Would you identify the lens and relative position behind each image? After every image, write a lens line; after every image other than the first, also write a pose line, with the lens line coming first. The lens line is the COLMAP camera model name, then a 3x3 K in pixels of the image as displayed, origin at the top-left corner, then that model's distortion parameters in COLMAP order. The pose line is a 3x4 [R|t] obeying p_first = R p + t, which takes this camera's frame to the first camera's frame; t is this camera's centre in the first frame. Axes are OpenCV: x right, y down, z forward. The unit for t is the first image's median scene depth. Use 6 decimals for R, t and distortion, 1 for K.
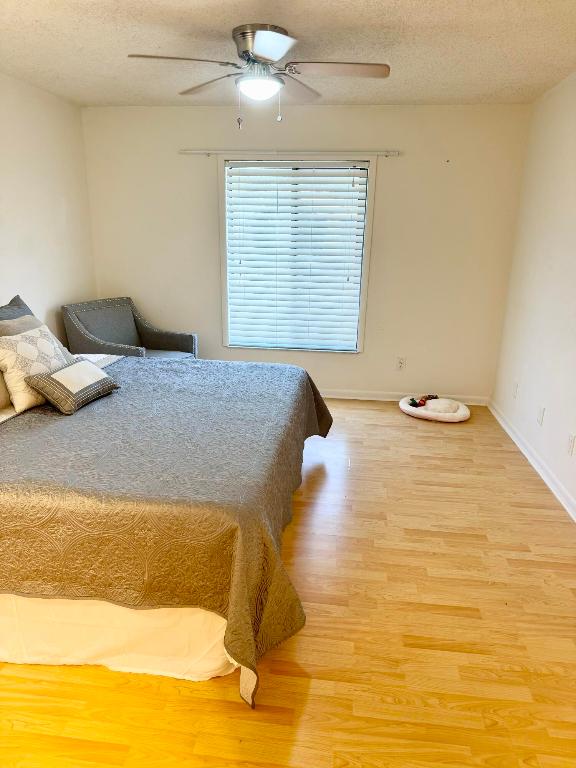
lens RADIAL K [[540.6, 0, 270.0], [0, 540.6, 395.6], [0, 0, 1]] dist [0.009597, -0.018671]
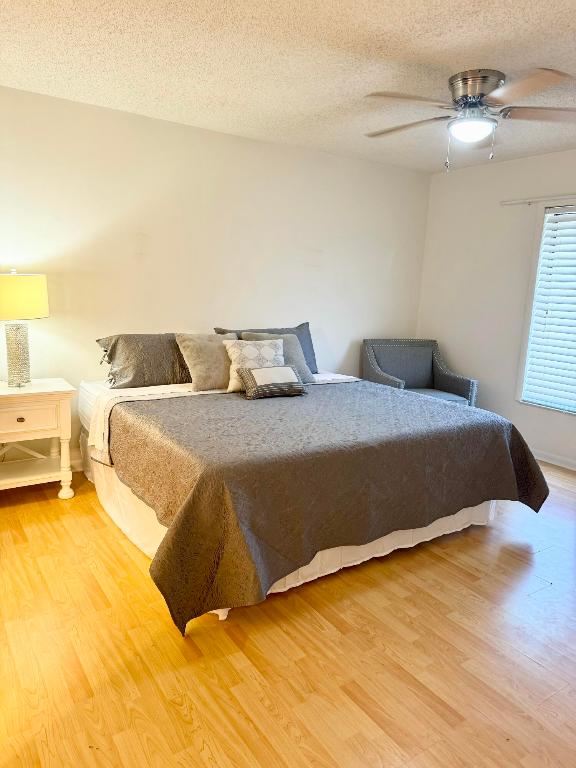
lens RADIAL K [[543.5, 0, 271.1], [0, 543.5, 374.3], [0, 0, 1]] dist [0.001086, -0.007786]
pose [[0.633765, 0.123573, -0.763591, 0.639613], [-0.249262, 0.967125, -0.050371, 0.027462], [0.732264, 0.222257, 0.643732, 0.175418]]
